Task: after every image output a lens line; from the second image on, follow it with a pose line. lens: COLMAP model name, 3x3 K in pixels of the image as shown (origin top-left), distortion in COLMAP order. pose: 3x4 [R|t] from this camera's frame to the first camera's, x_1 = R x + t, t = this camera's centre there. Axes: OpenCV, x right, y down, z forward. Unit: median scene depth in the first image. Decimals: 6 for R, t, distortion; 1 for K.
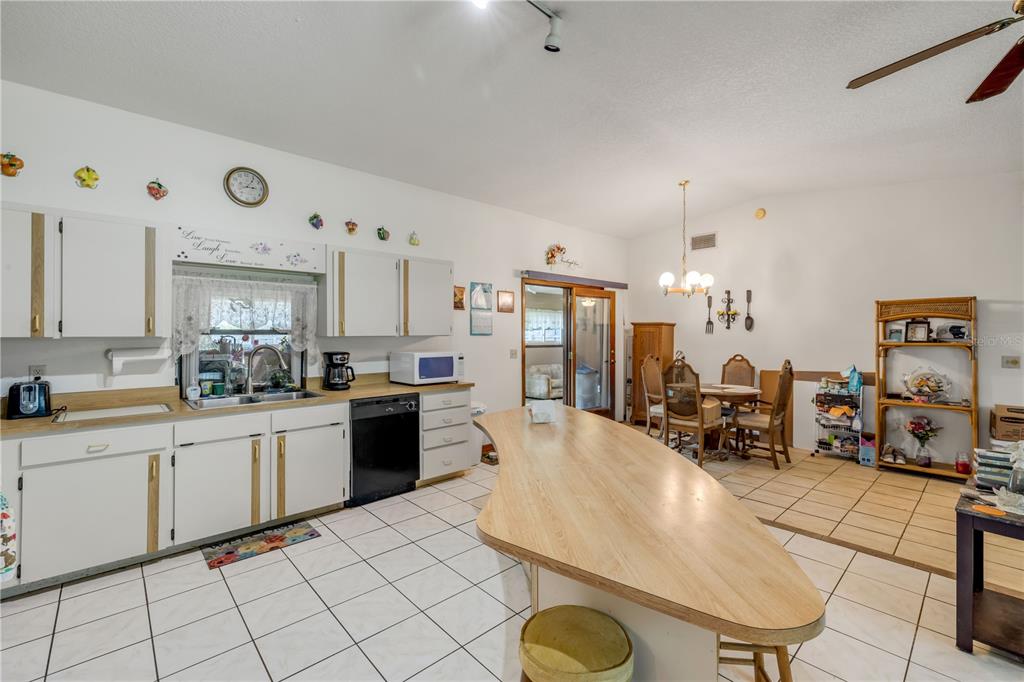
lens RADIAL K [[441.9, 0, 512.7], [0, 441.9, 330.9], [0, 0, 1]] dist [0.001740, 0.000114]
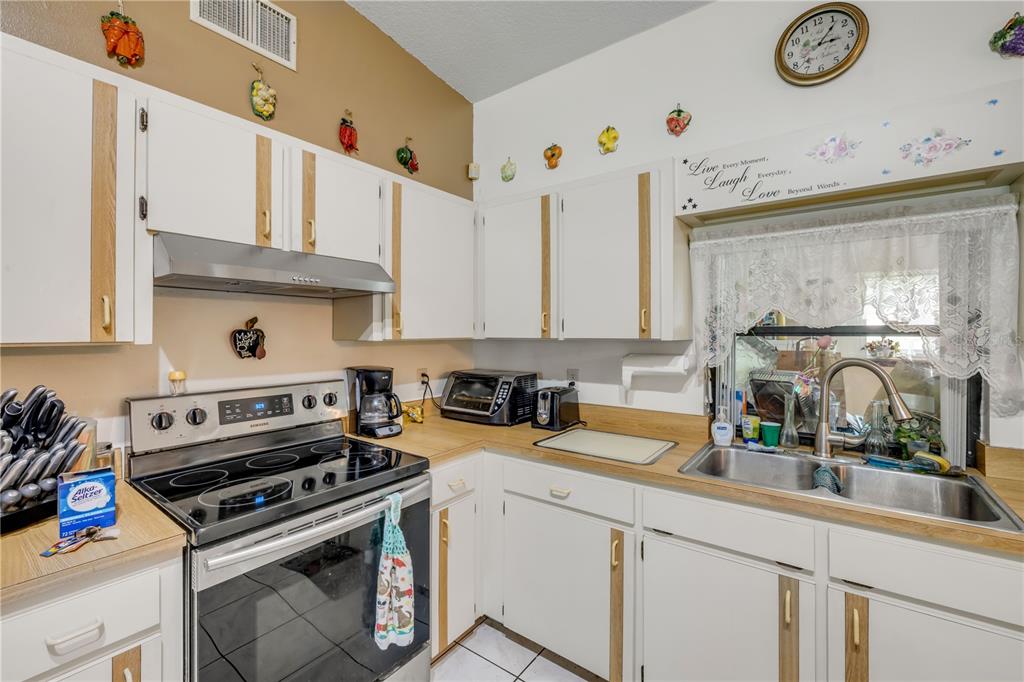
lens RADIAL K [[433.0, 0, 513.7], [0, 433.0, 334.1], [0, 0, 1]] dist [0.000704, 0.000154]
pose [[0.189521, 0.000506, -0.981877, -0.206034], [0.006727, 0.999976, 0.001814, 0.003282], [0.981854, -0.006949, 0.189513, 0.637223]]
